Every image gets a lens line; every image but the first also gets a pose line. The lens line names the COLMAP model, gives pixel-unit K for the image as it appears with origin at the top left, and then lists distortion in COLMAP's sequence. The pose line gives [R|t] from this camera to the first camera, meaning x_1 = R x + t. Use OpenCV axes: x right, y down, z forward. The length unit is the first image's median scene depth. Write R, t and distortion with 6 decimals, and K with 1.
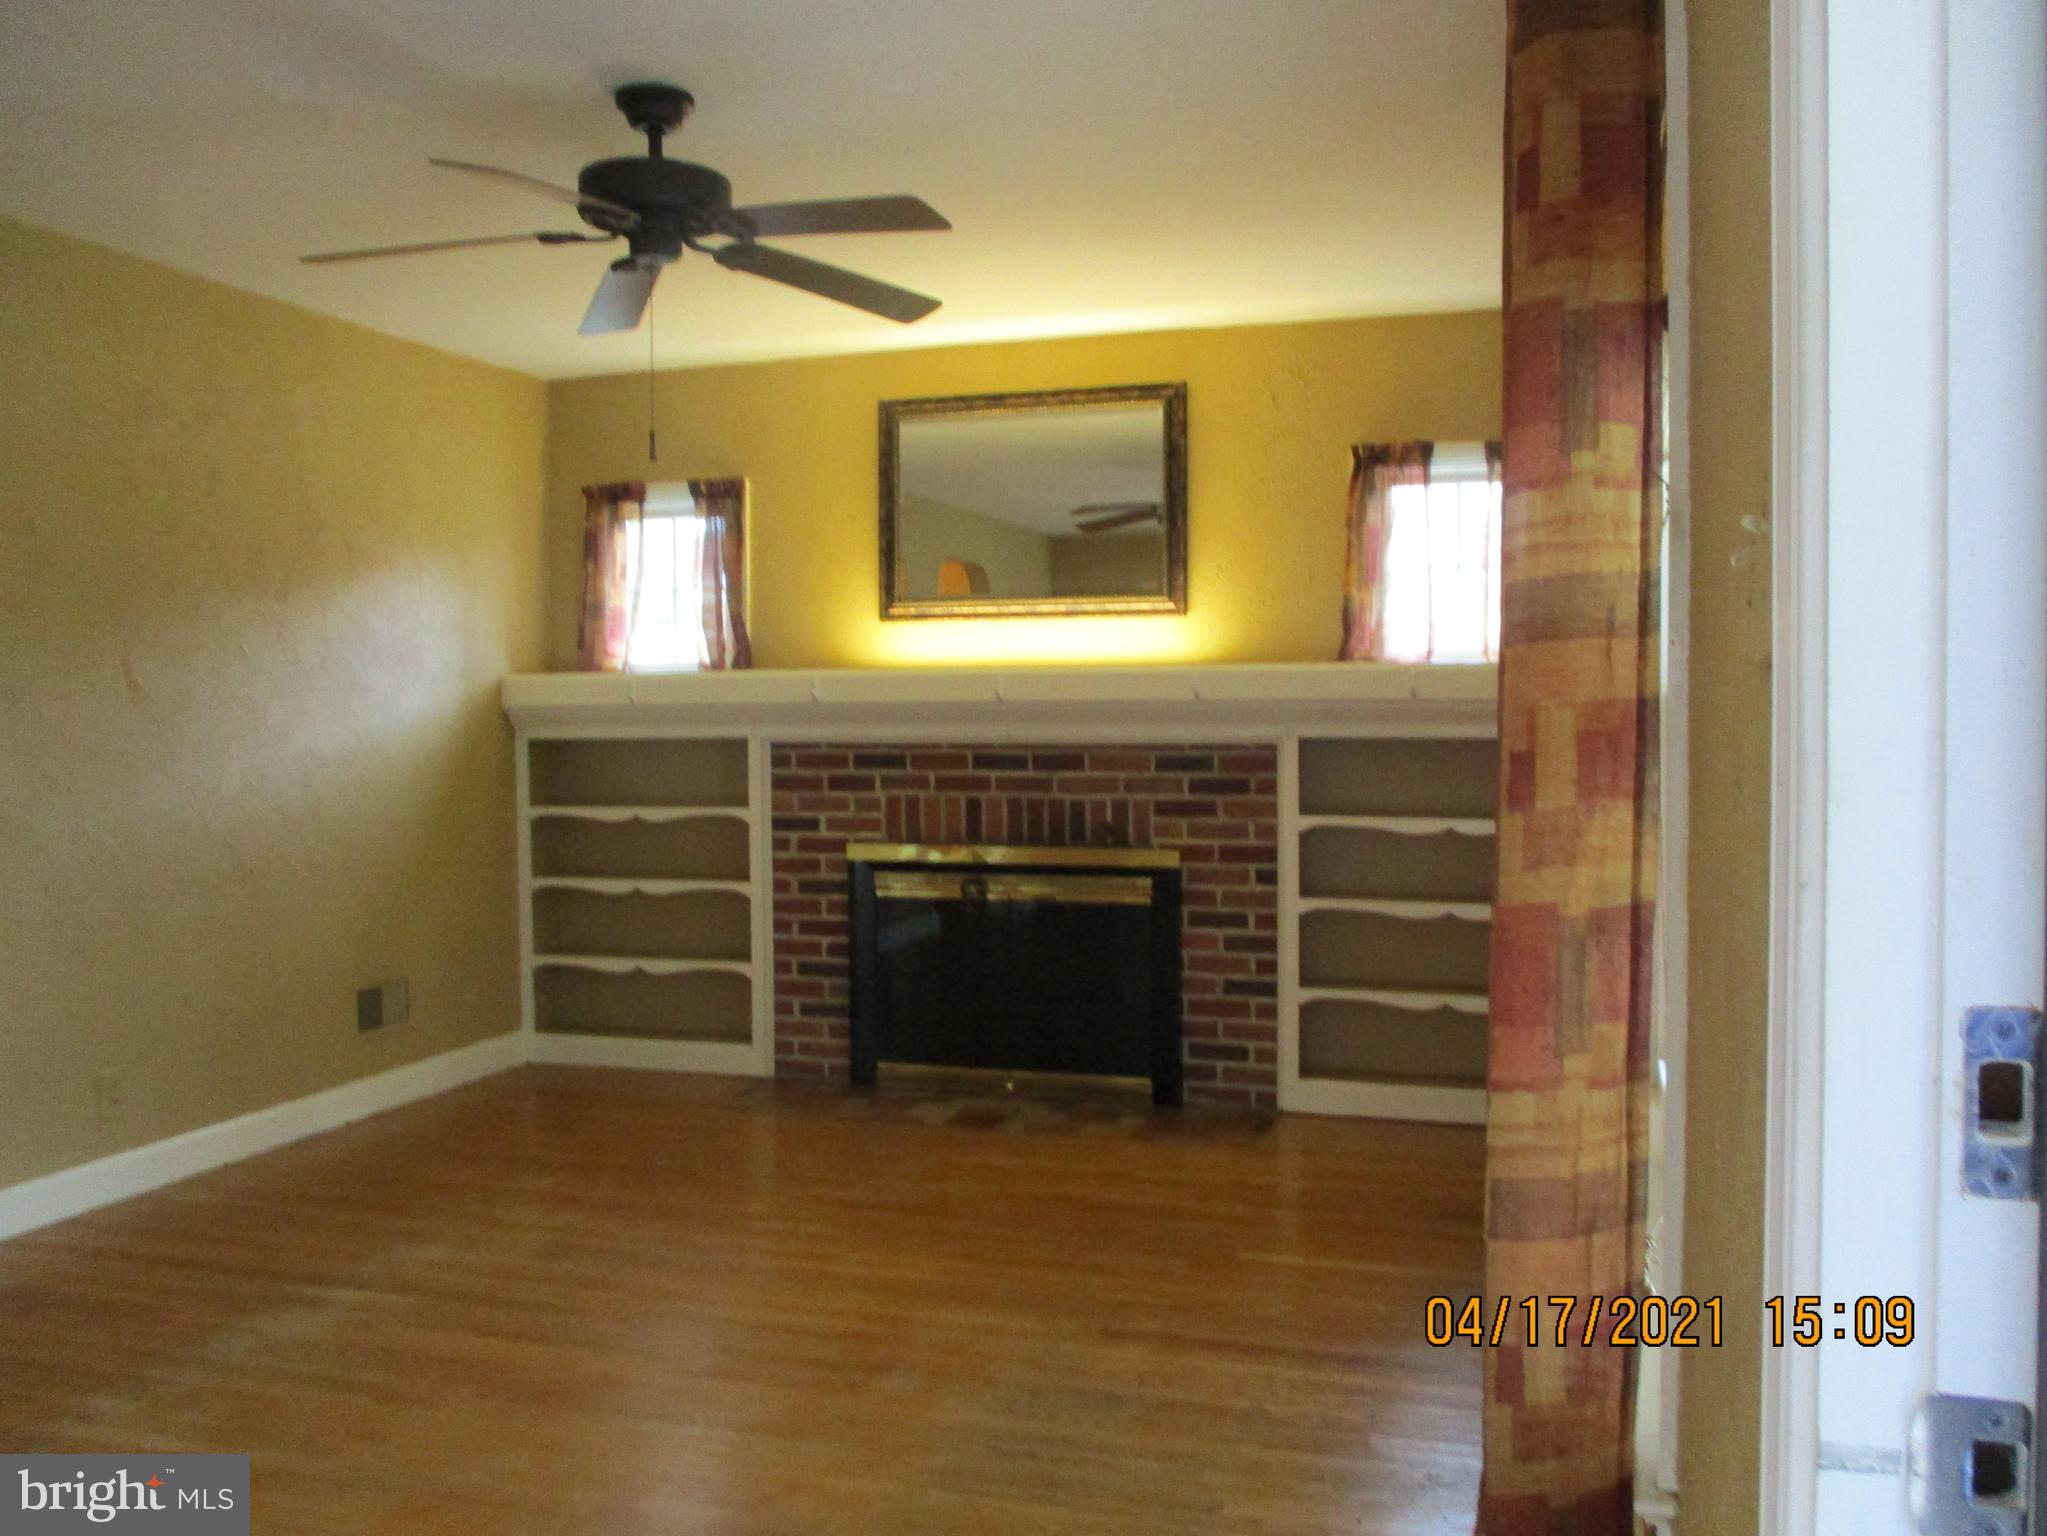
lens RADIAL K [[1701.8, 0, 1024.7], [0, 1701.8, 765.3], [0, 0, 1]] dist [-0.002364, 0.010374]
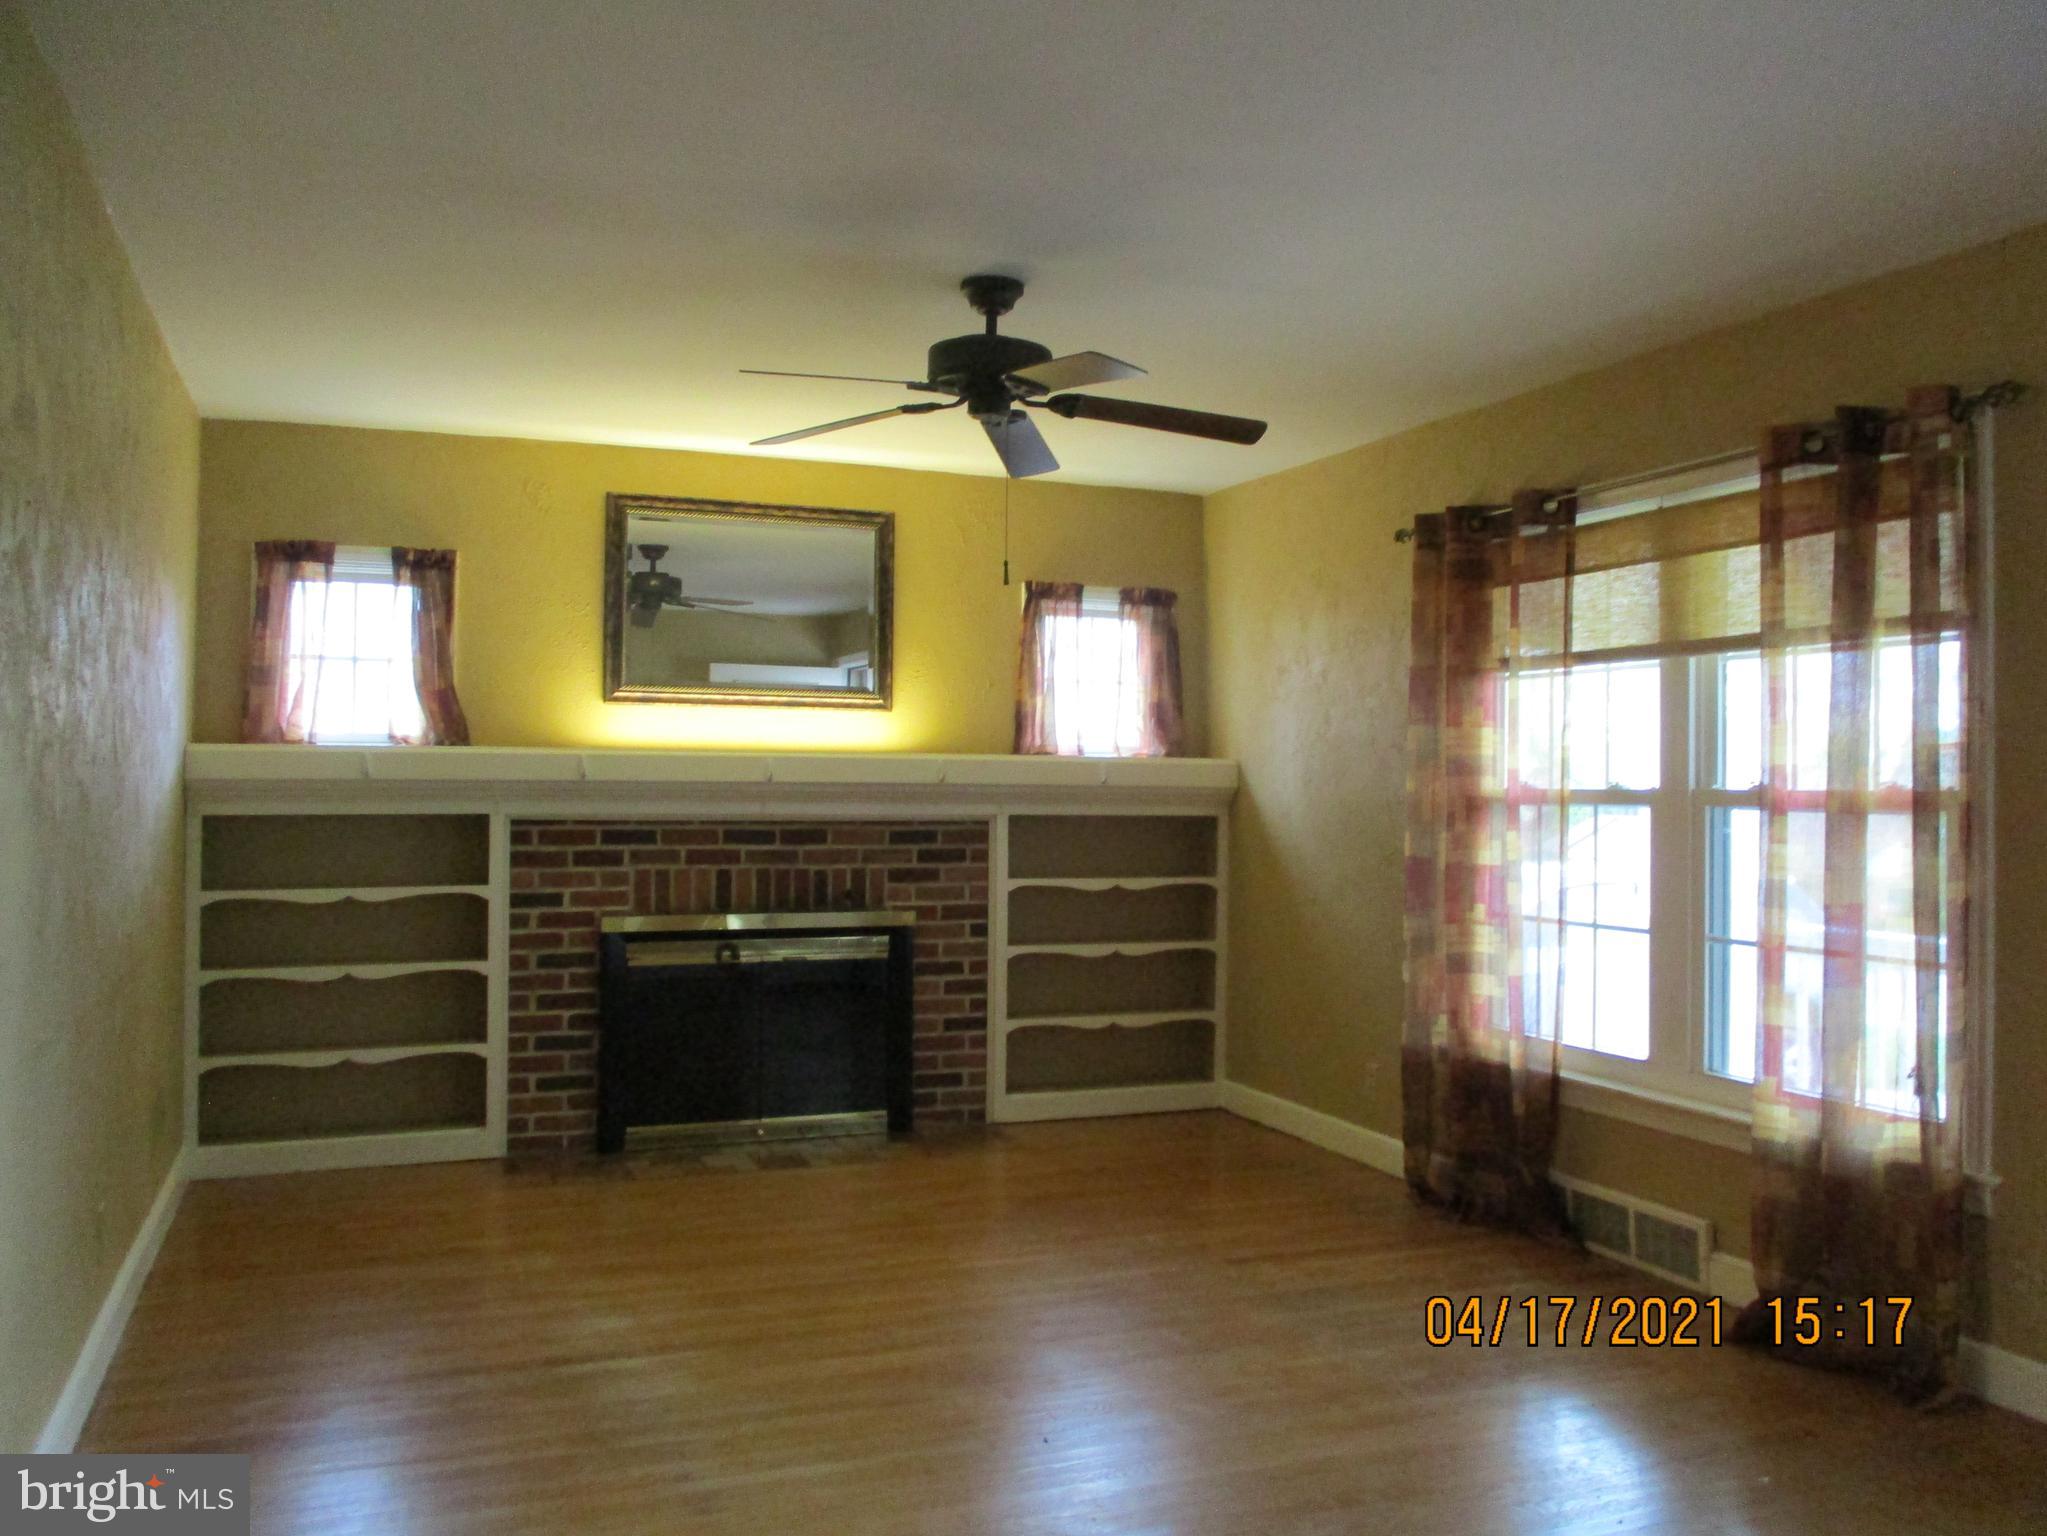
lens RADIAL K [[1701.8, 0, 1027.6], [0, 1701.8, 773.7], [0, 0, 1]] dist [-0.002364, 0.010374]
pose [[0.776614, 0.016690, 0.629755, -0.569403], [0.008832, 0.999262, -0.037374, 0.000056], [-0.629915, 0.034588, 0.775894, 0.034041]]
